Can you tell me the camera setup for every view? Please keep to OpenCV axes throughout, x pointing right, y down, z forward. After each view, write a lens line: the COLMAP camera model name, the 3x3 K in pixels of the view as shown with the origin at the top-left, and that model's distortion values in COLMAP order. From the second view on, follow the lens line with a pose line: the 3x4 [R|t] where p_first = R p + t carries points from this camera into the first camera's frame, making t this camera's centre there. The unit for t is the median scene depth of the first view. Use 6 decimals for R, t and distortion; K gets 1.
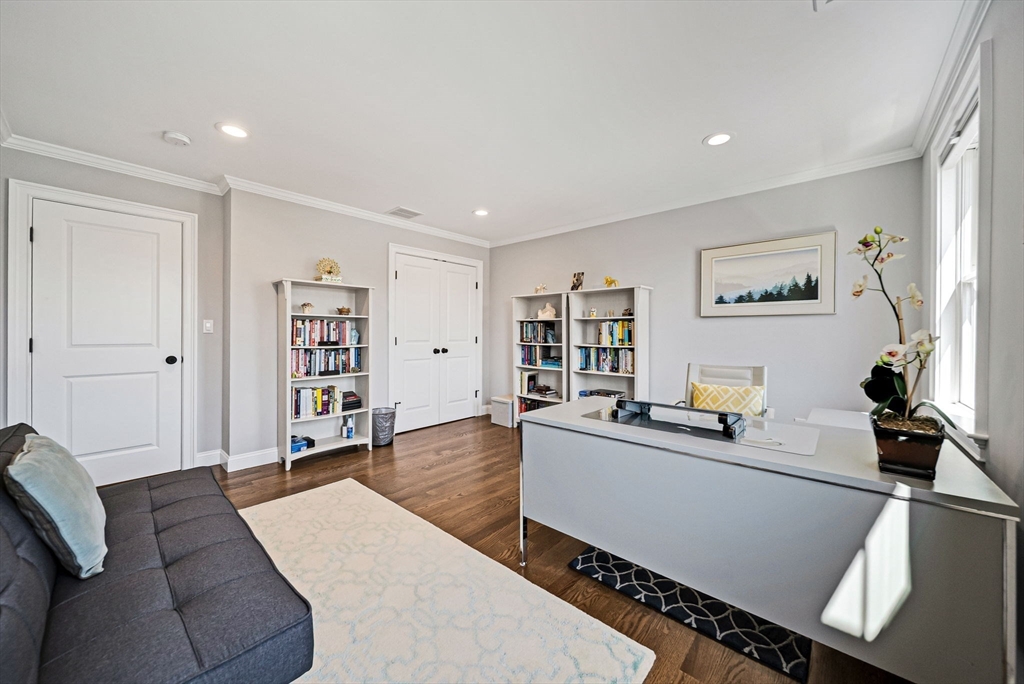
lens RADIAL K [[367.1, 0, 512.0], [0, 367.1, 342.0], [0, 0, 1]] dist [0.000736, -0.000278]
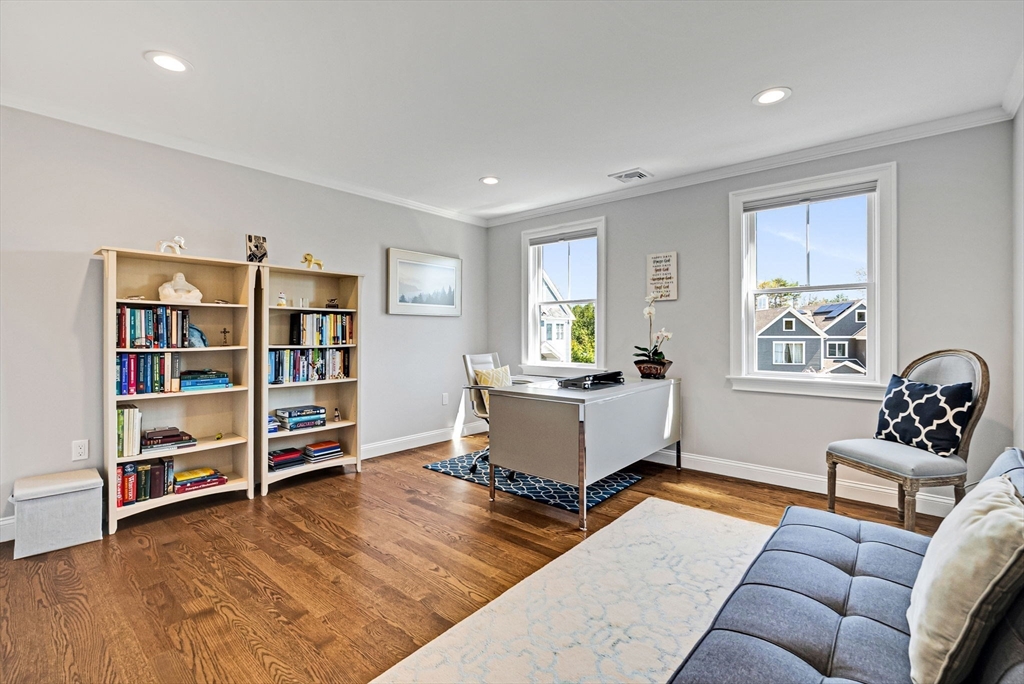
lens RADIAL K [[460.9, 0, 510.3], [0, 460.9, 341.6], [0, 0, 1]] dist [-0.000567, -0.000068]
pose [[-0.017734, -0.029835, 0.999398, -0.693720], [0.017722, 0.999388, 0.030149, -0.020068], [-0.999686, 0.018246, -0.017195, 0.612248]]
